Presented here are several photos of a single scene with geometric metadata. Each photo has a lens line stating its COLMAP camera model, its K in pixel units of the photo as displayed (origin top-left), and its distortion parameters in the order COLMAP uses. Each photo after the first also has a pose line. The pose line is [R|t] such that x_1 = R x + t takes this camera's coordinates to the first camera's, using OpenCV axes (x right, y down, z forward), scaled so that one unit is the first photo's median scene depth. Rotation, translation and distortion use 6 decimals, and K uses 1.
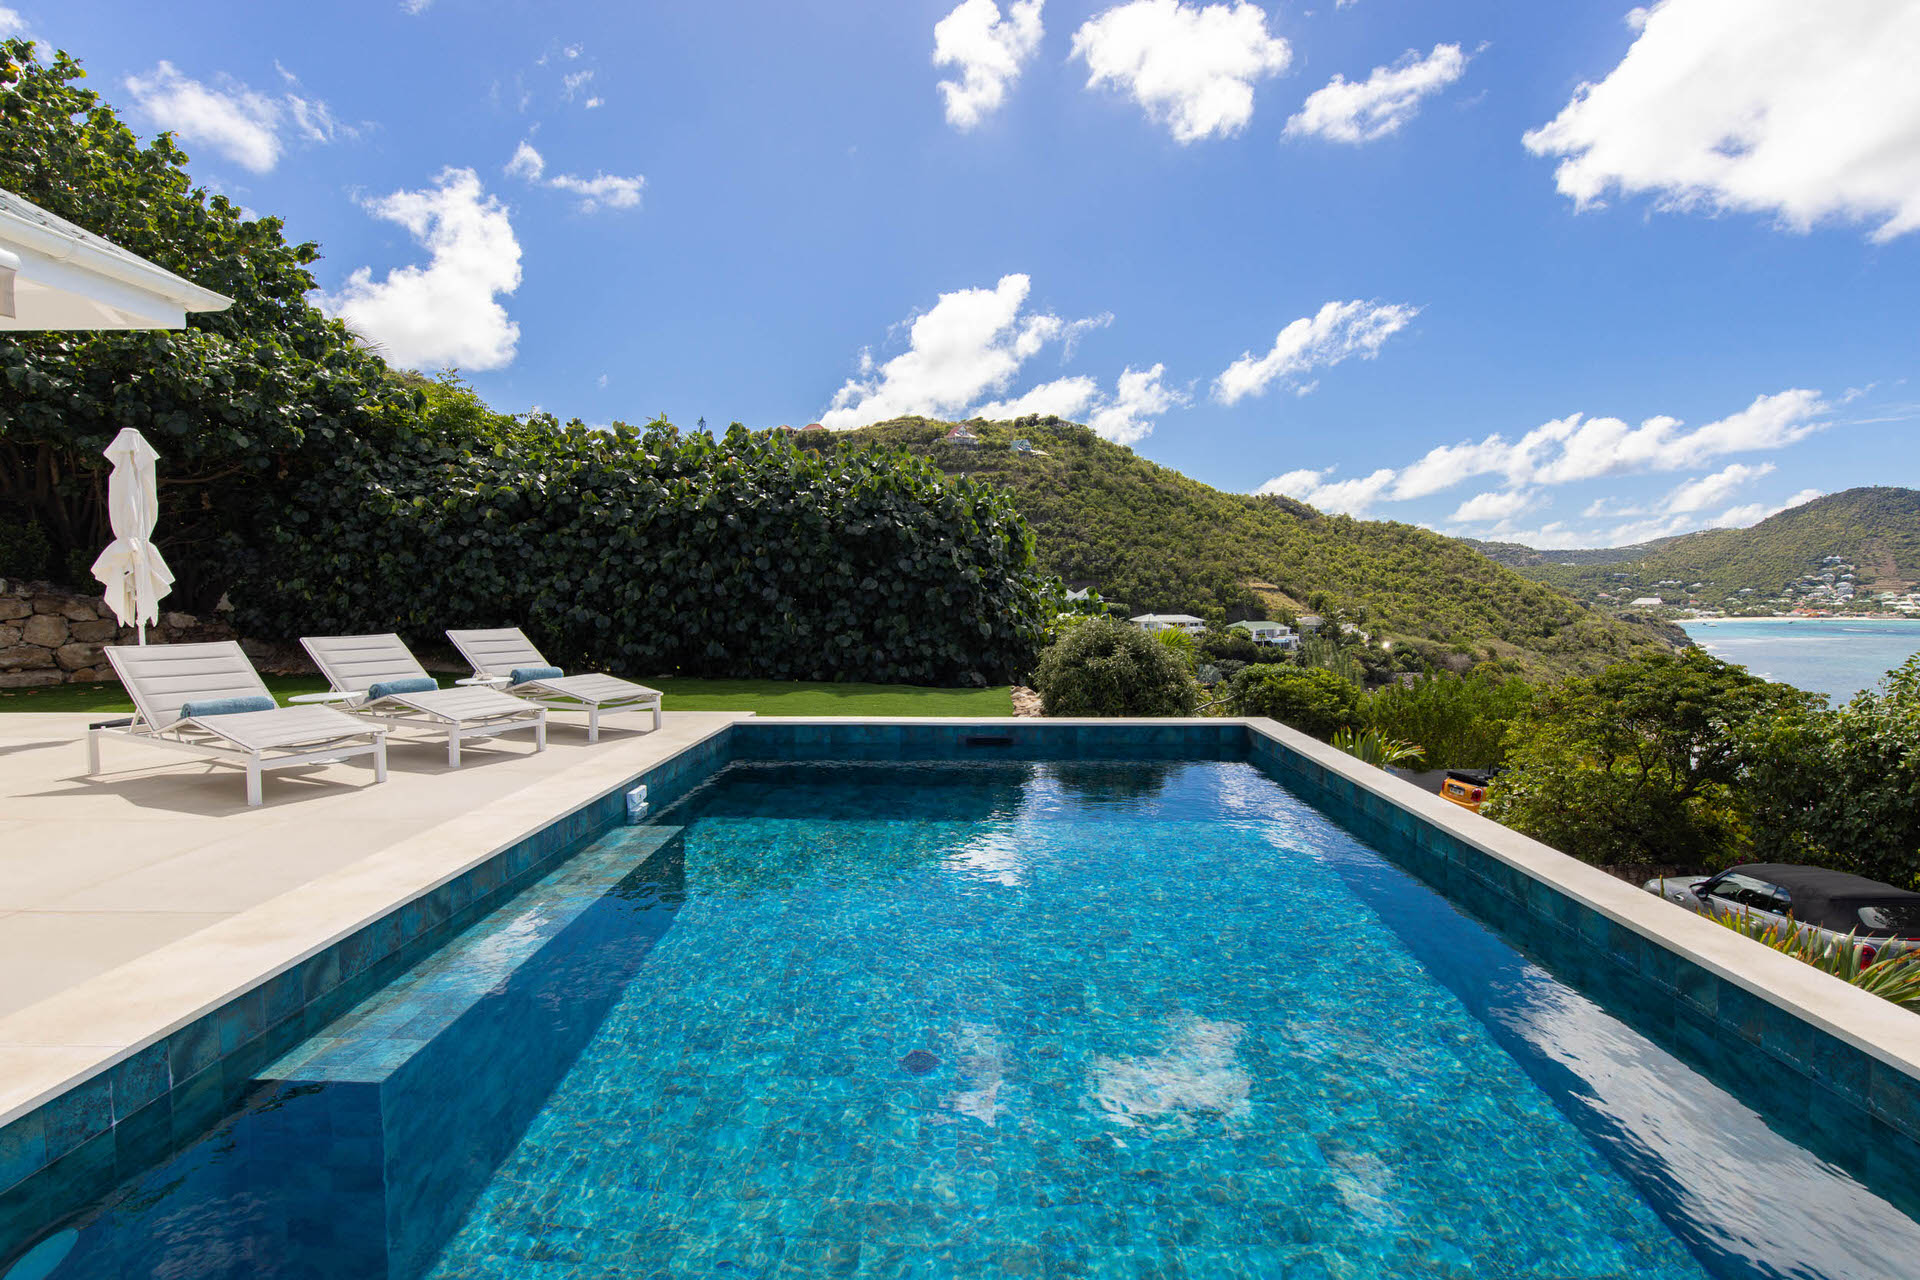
lens RADIAL K [[860.6, 0, 954.6], [0, 860.6, 641.5], [0, 0, 1]] dist [0.007178, -0.000121]
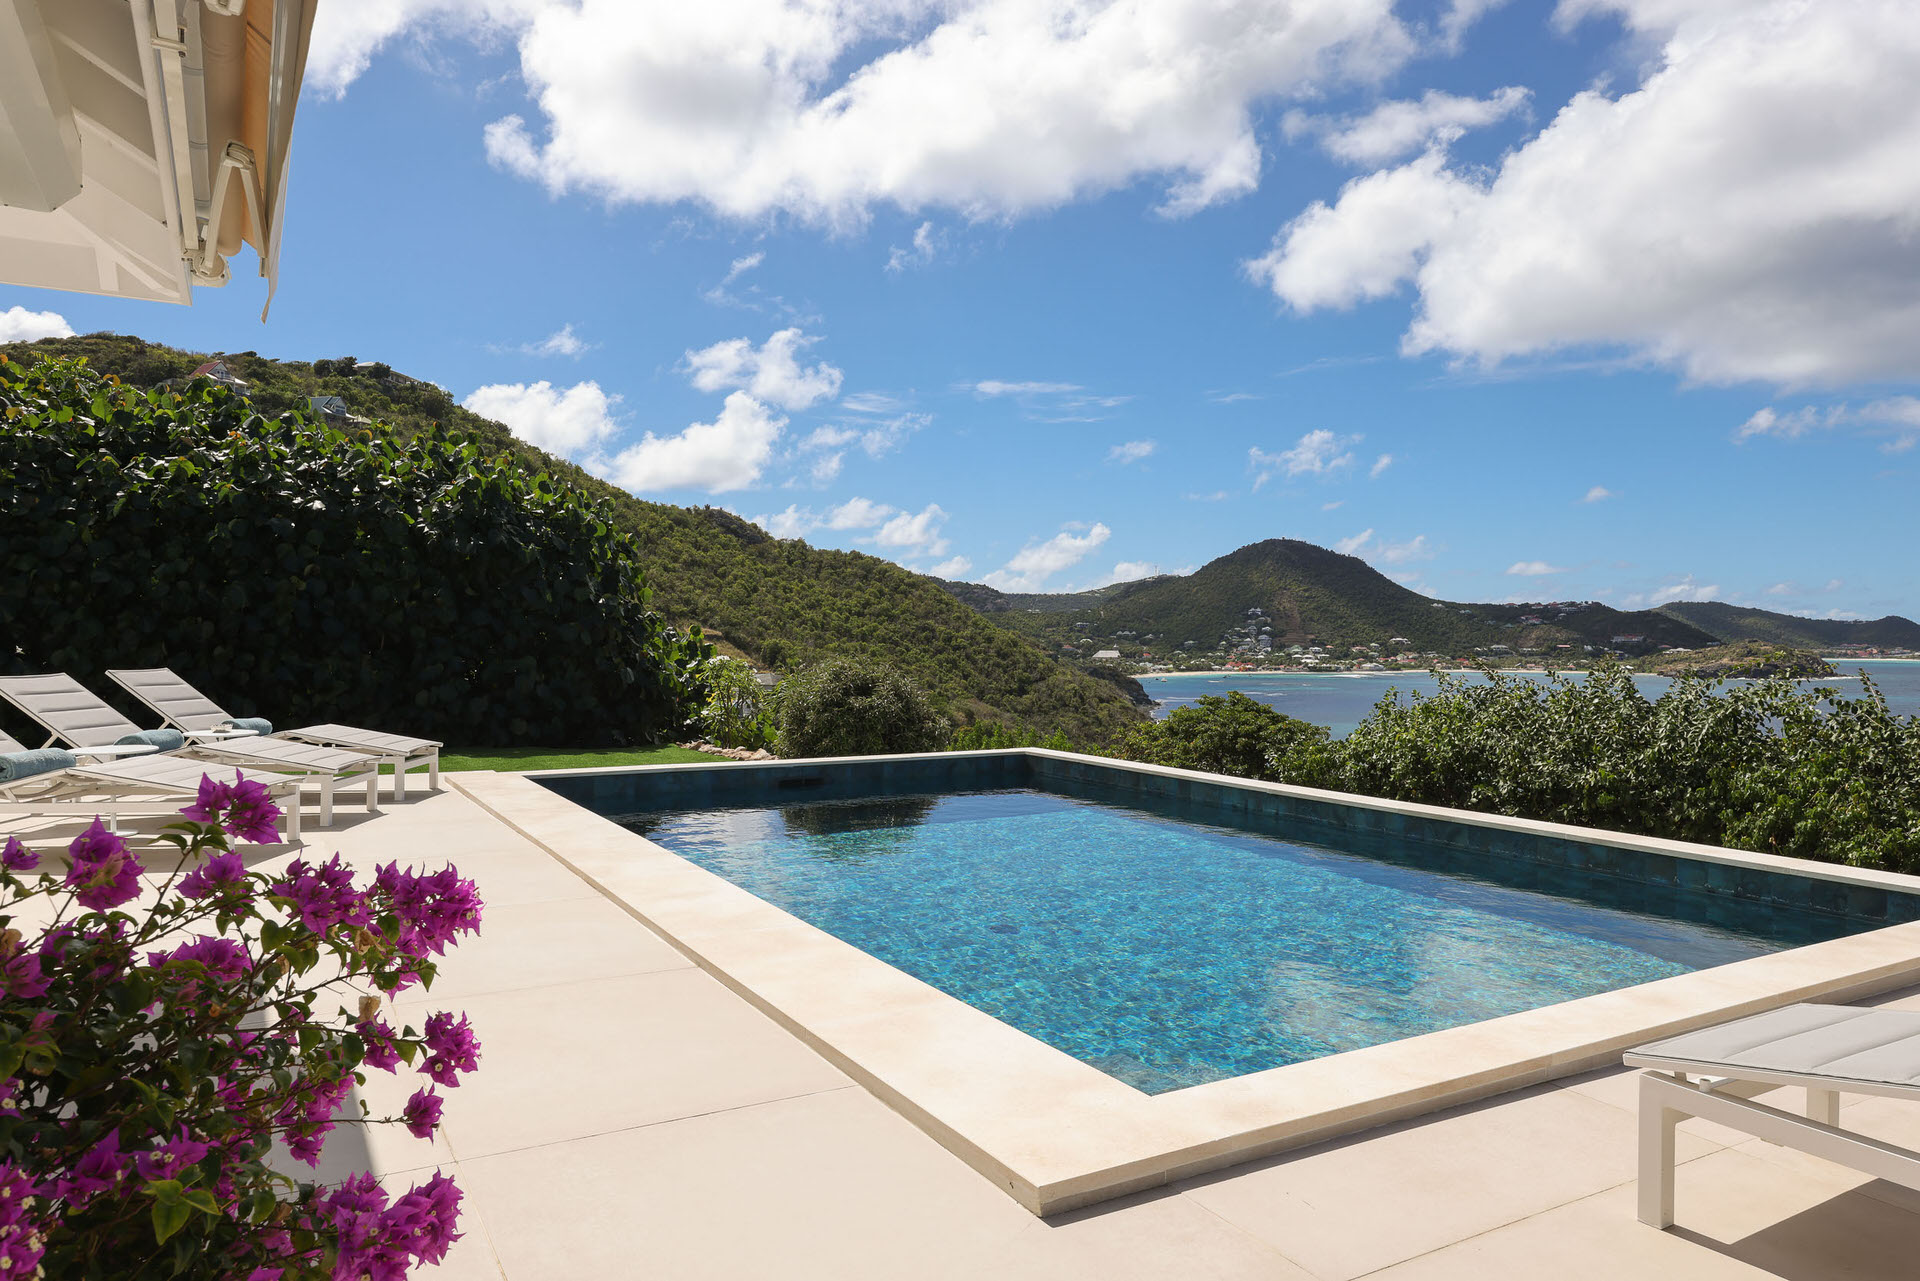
lens RADIAL K [[1243.3, 0, 961.2], [0, 1243.3, 658.9], [0, 0, 1]] dist [-0.000281, -0.001494]
pose [[0.848121, -0.001517, 0.529801, -0.293909], [0.023998, 0.999080, -0.035555, 0.017595], [-0.529259, 0.042869, 0.847377, -0.143928]]
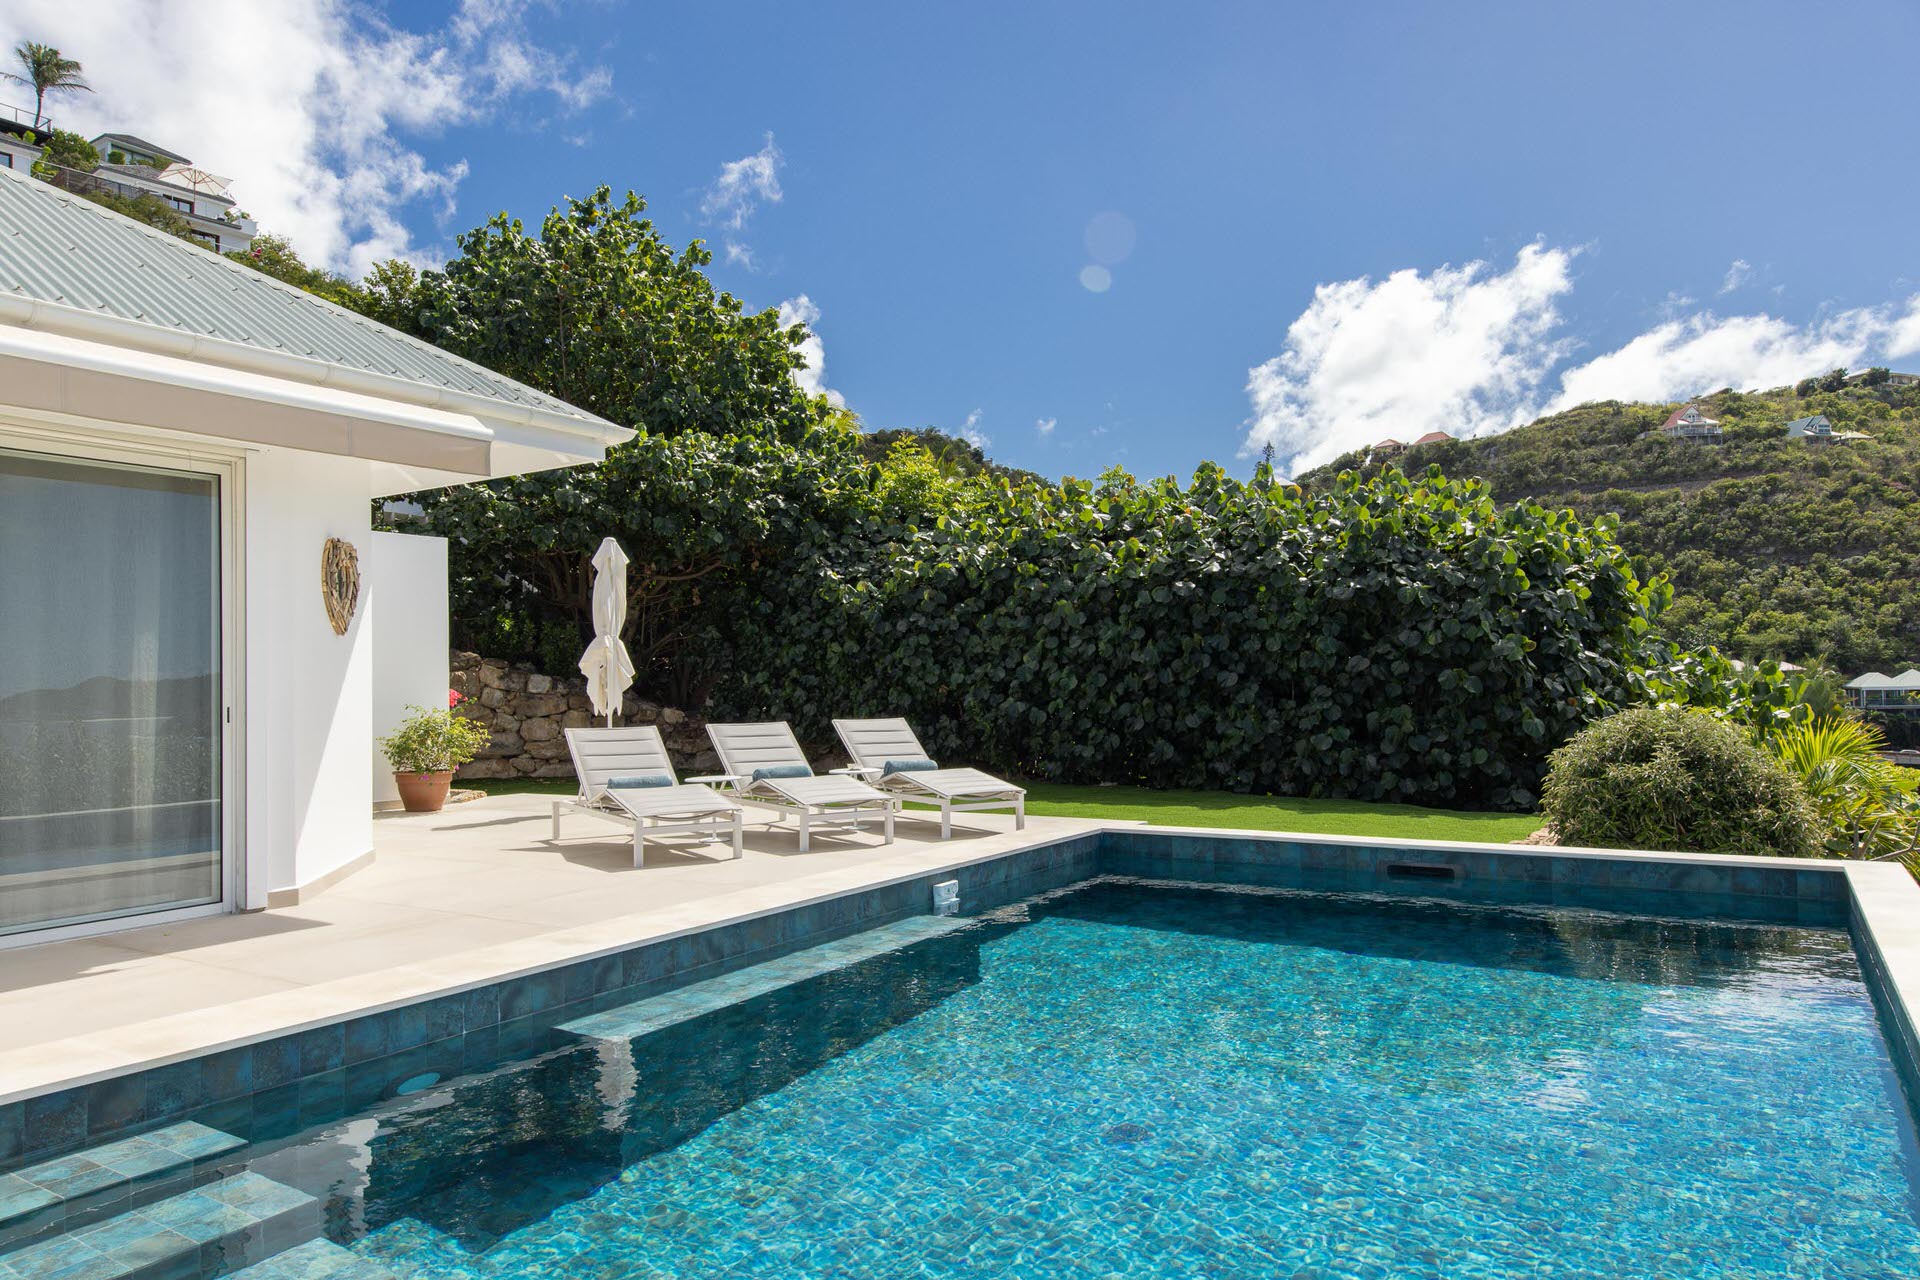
lens RADIAL K [[1231.7, 0, 954.4], [0, 1231.7, 624.0], [0, 0, 1]] dist [0.010901, 0.001974]
pose [[0.857210, -0.038072, -0.513558, 0.135382], [-0.016635, 0.994696, -0.101508, 0.010356], [0.514698, 0.095557, 0.852030, -0.067767]]
